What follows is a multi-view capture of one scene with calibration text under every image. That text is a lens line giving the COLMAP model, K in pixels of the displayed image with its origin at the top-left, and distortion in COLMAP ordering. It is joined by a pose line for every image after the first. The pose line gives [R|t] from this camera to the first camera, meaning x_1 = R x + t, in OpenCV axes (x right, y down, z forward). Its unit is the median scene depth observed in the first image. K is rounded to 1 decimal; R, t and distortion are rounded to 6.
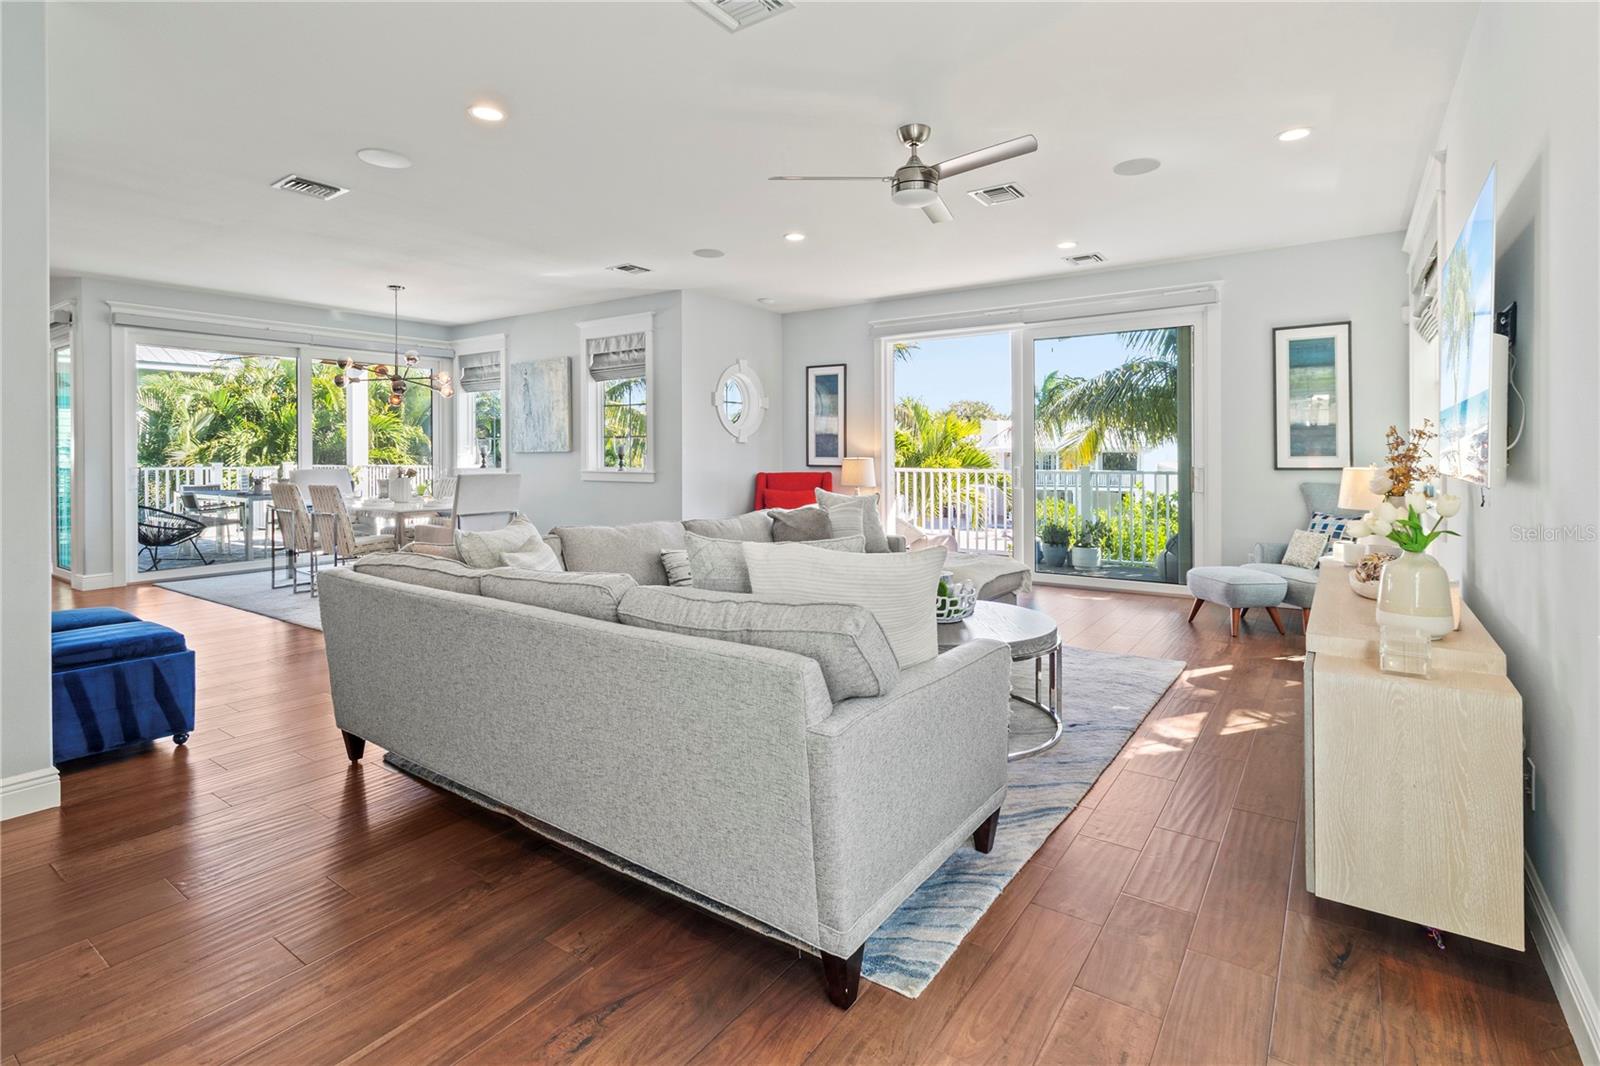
lens RADIAL K [[747.2, 0, 800.8], [0, 747.2, 453.7], [0, 0, 1]] dist [-0.003746, -0.000008]
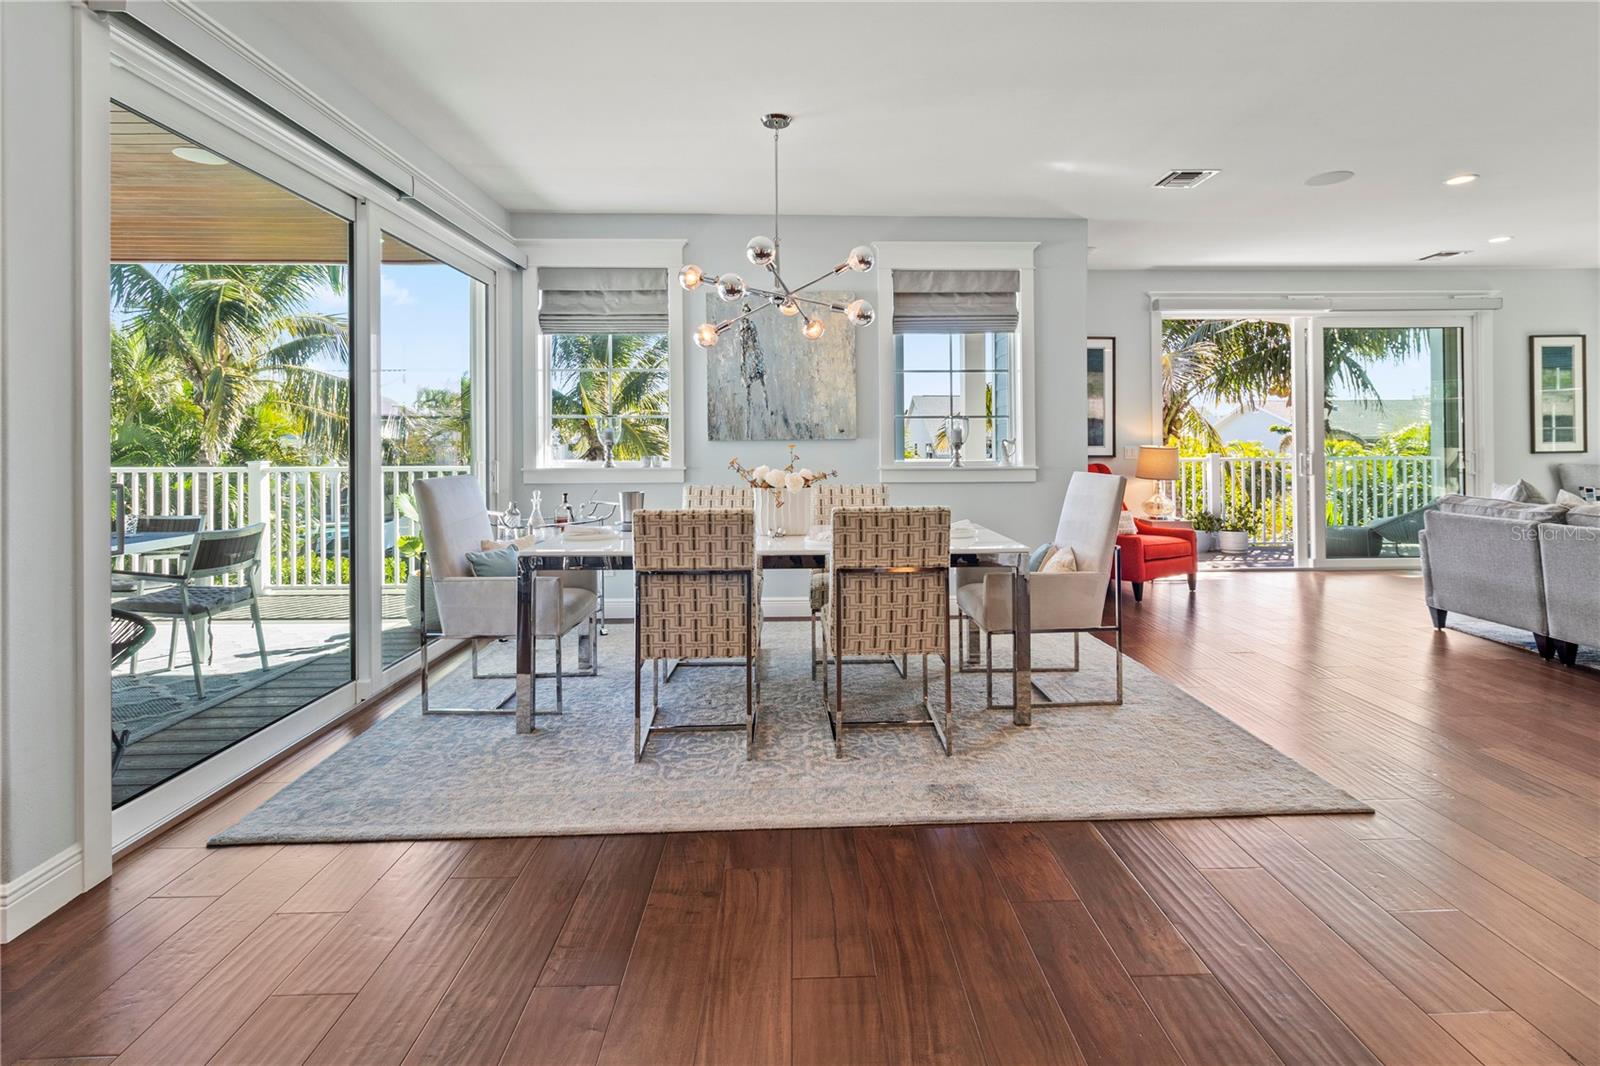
lens RADIAL K [[762.5, 0, 816.4], [0, 762.5, 436.1], [0, 0, 1]] dist [0.006189, 0.000390]
pose [[0.807605, 0.003876, 0.589711, -0.663910], [0.004542, 0.999908, -0.012792, 0.002984], [-0.589706, 0.013010, 0.807513, 0.444630]]
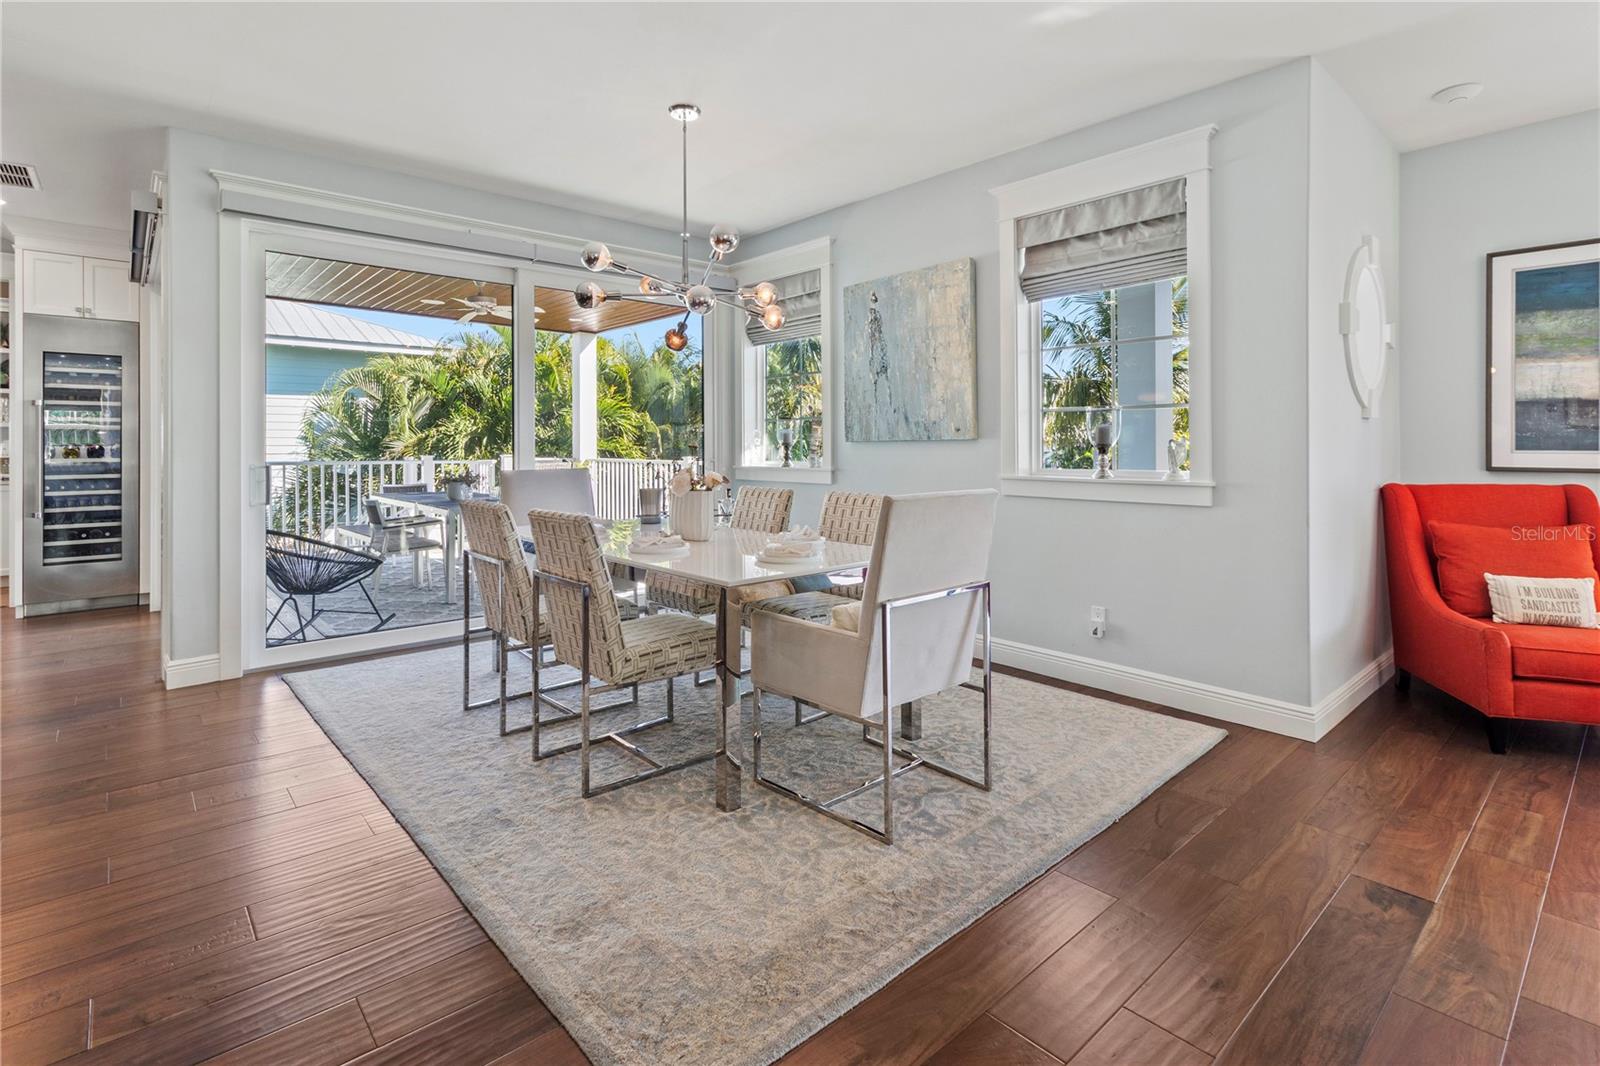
lens RADIAL K [[770.4, 0, 806.3], [0, 770.4, 436.5], [0, 0, 1]] dist [0.003449, 0.000522]
pose [[0.971311, -0.002498, -0.237798, -0.269694], [-0.000295, 0.999931, -0.011709, 0.001532], [0.237811, 0.011443, 0.971244, 0.409668]]
